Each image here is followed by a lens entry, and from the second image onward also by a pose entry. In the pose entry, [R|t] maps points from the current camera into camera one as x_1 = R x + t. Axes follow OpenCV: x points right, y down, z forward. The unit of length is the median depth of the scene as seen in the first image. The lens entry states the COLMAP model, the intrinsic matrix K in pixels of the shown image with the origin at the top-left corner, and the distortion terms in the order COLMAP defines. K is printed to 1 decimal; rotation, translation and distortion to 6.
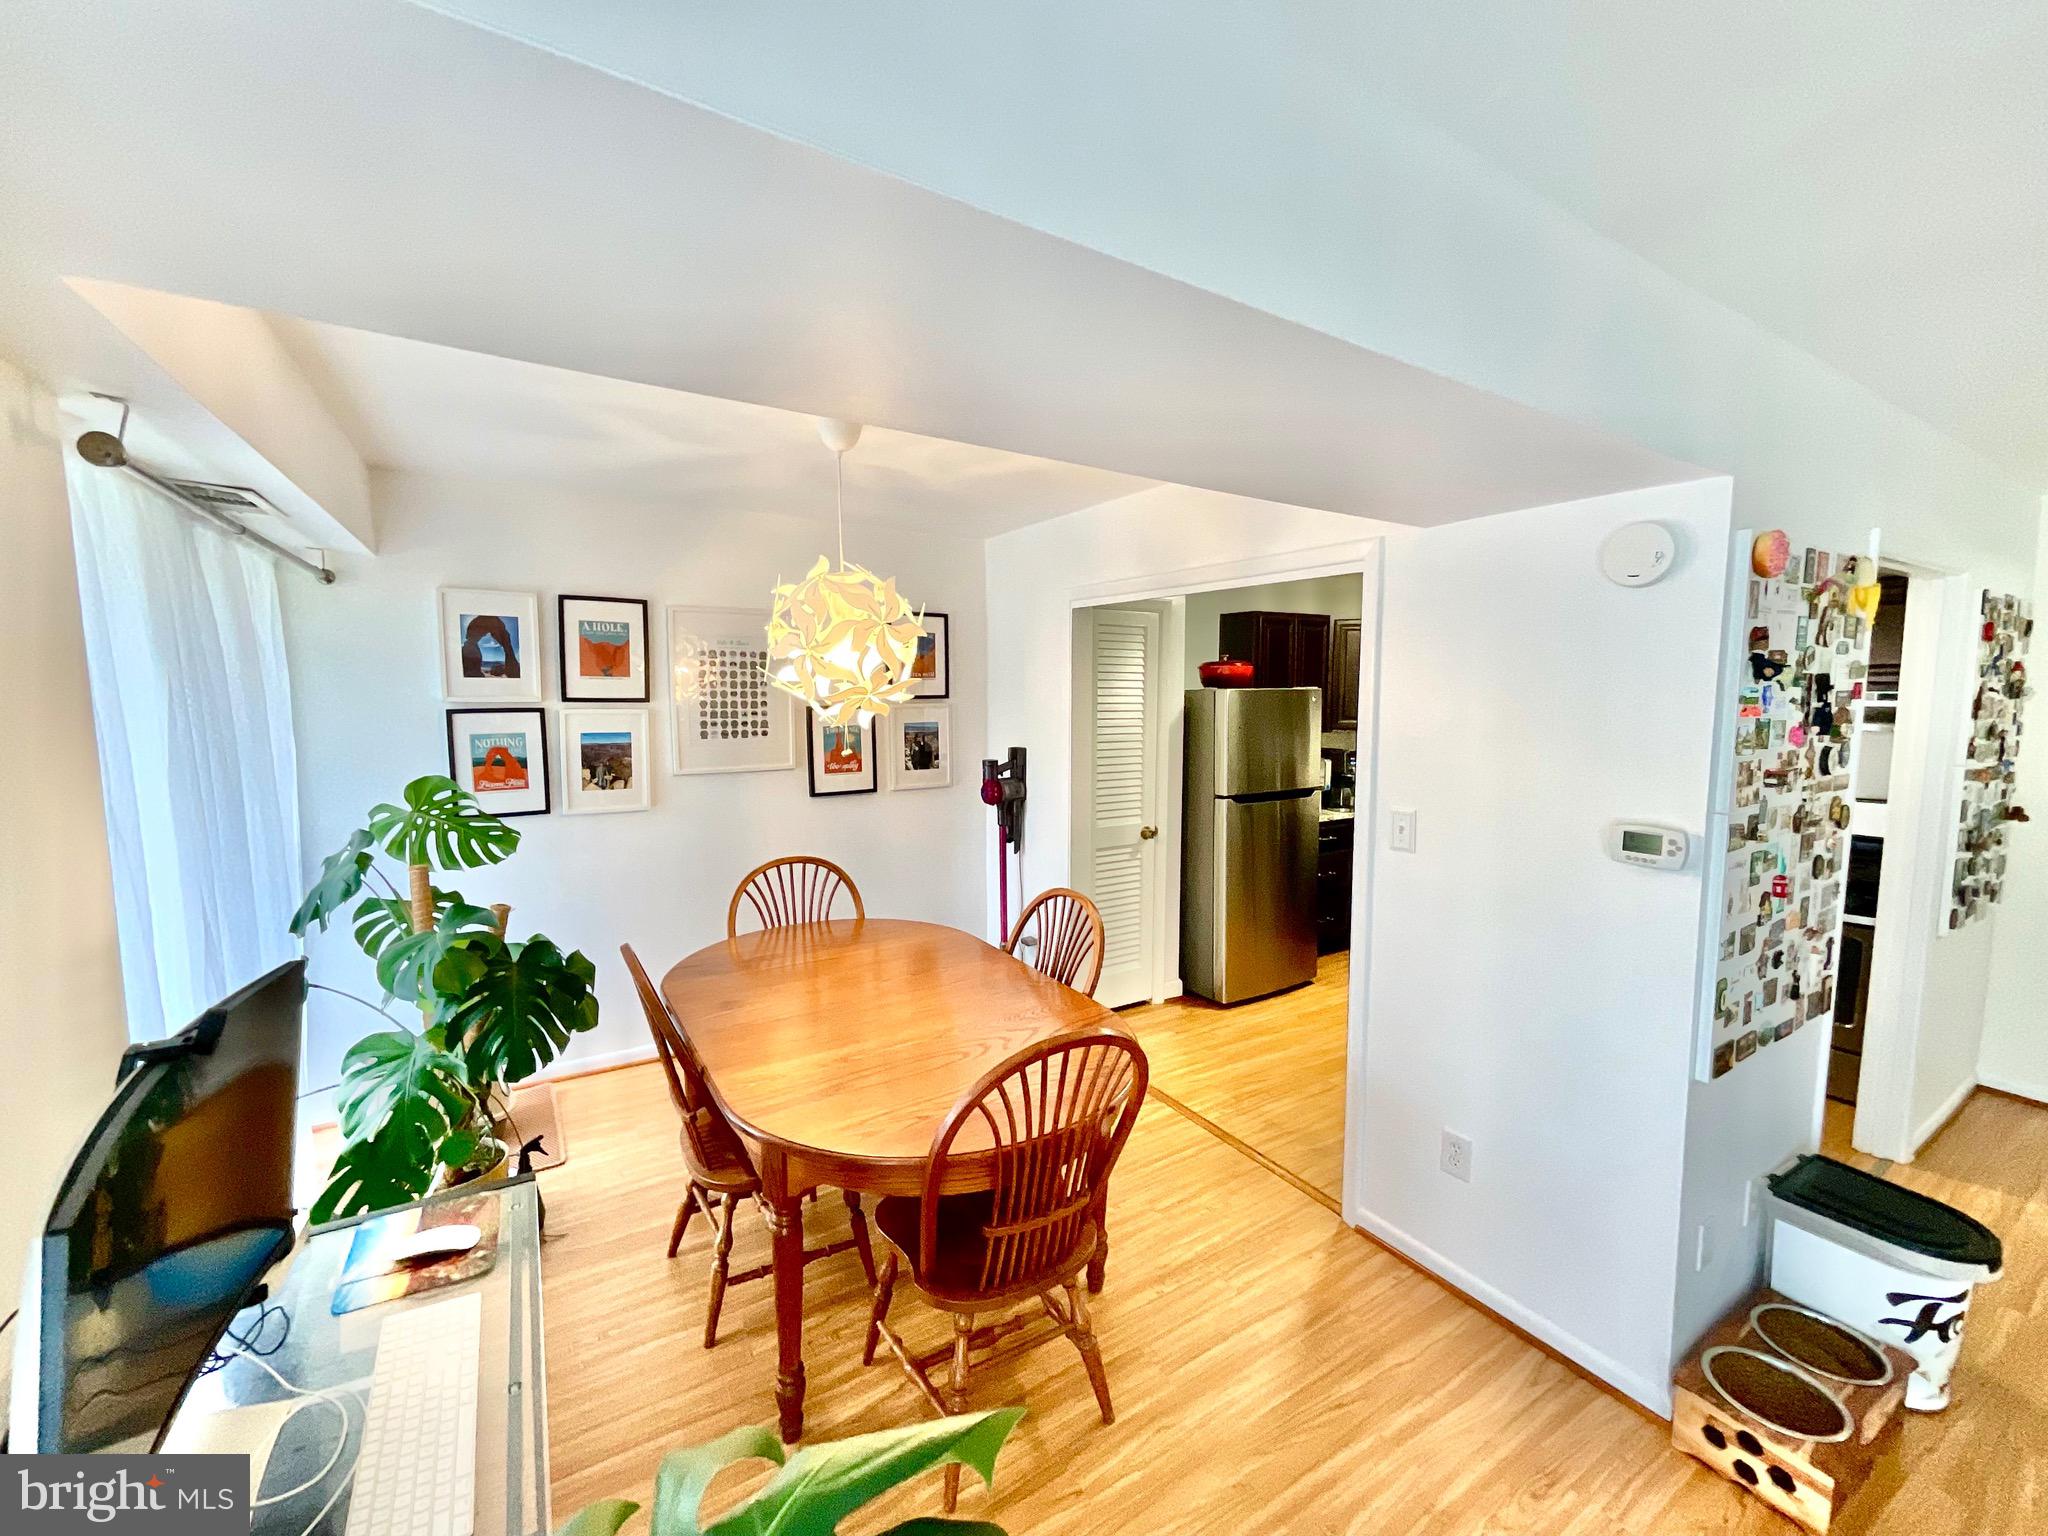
lens RADIAL K [[826.2, 0, 1017.9], [0, 826.2, 763.0], [0, 0, 1]] dist [-0.001682, 0.001204]
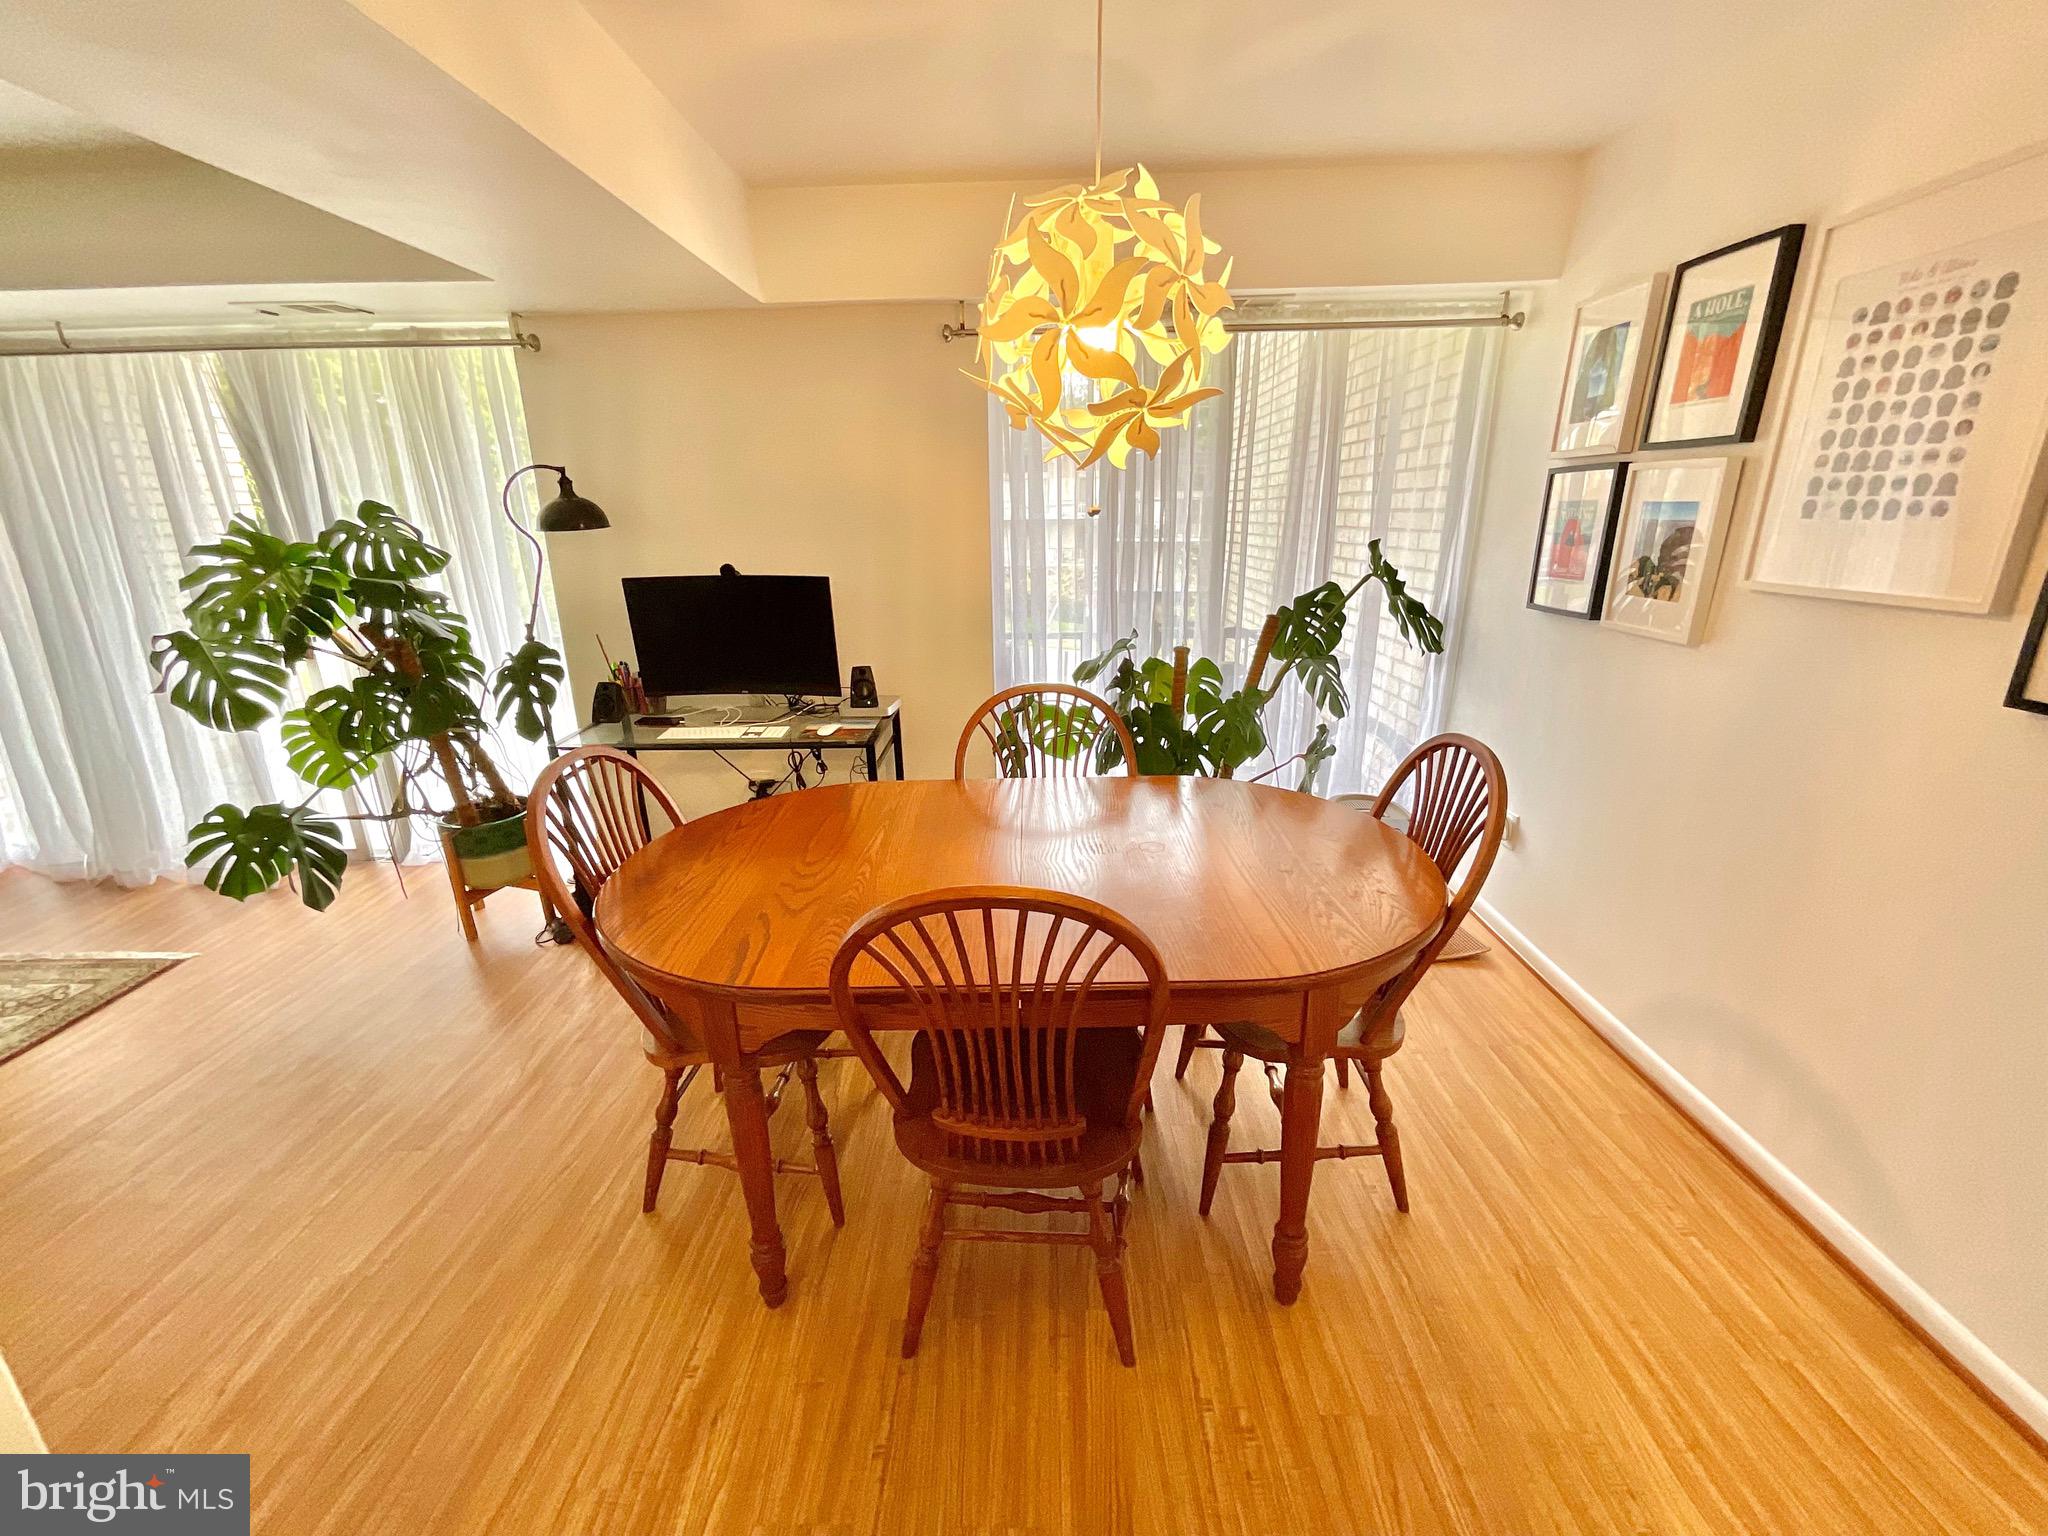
lens RADIAL K [[826.2, 0, 1012.6], [0, 826.2, 767.3], [0, 0, 1]] dist [-0.001682, 0.001204]
pose [[-0.537486, 0.257323, -0.803053, 0.283821], [-0.063809, 0.937164, 0.343004, -0.029326], [0.840855, 0.235602, -0.487293, 0.898620]]
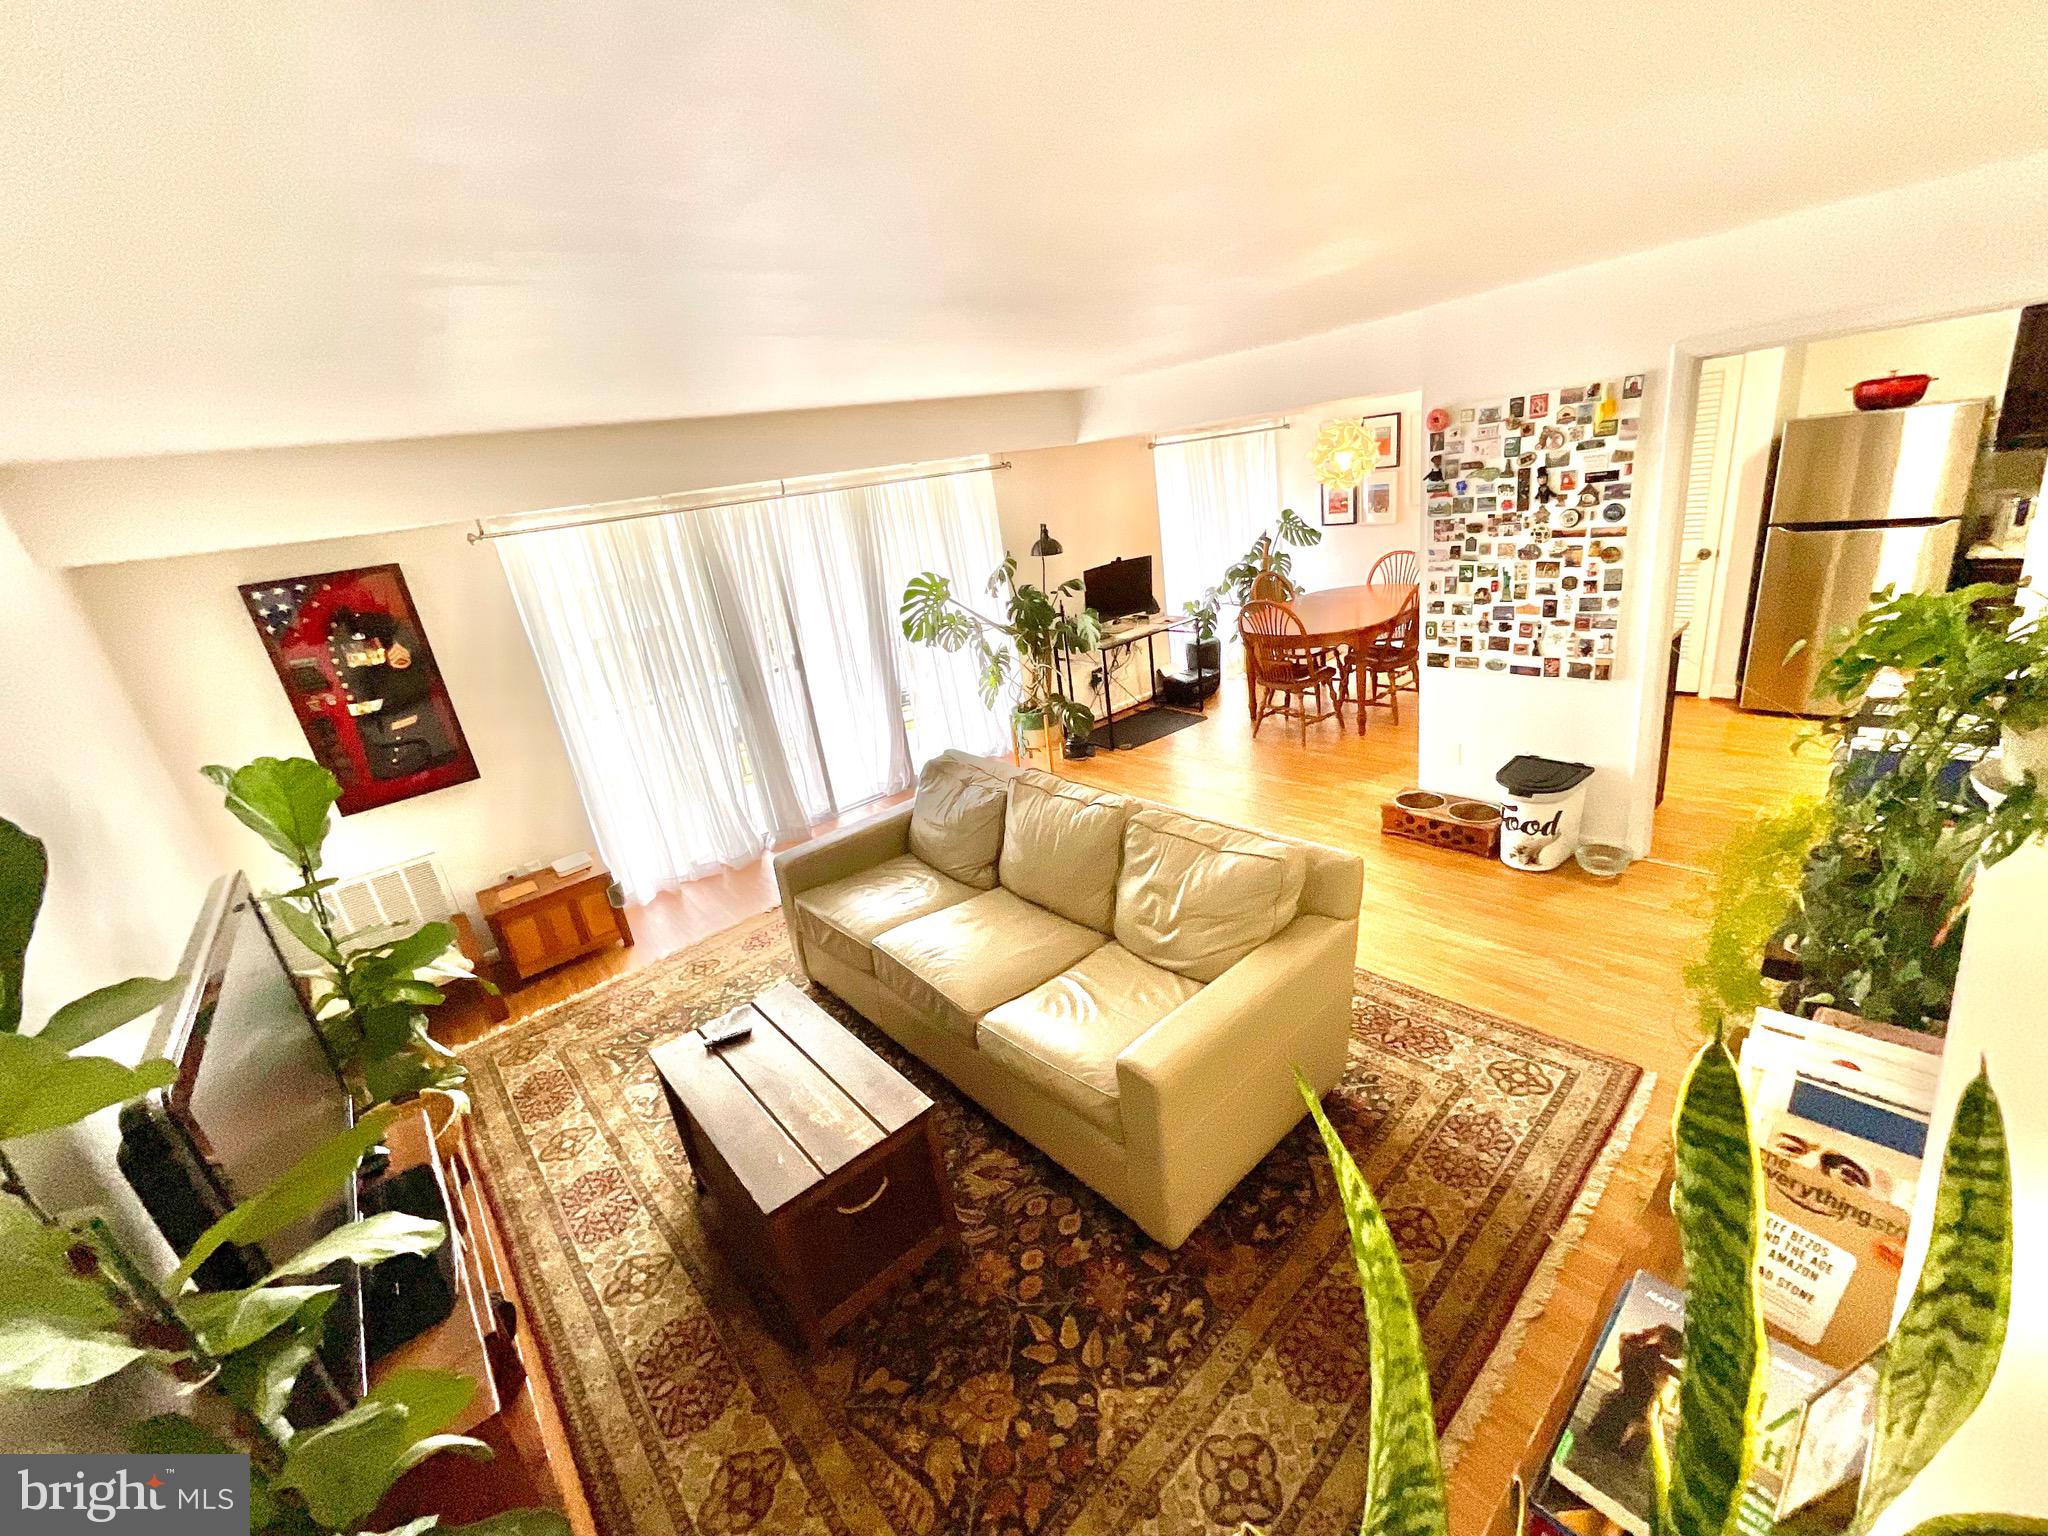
lens RADIAL K [[826.2, 0, 1031.9], [0, 826.2, 768.5], [0, 0, 1]] dist [-0.001682, 0.001204]
pose [[0.165357, 0.307962, -0.936918, 1.446357], [0.050459, 0.946110, 0.319889, -0.063919], [0.984942, -0.100172, 0.140906, -0.202713]]
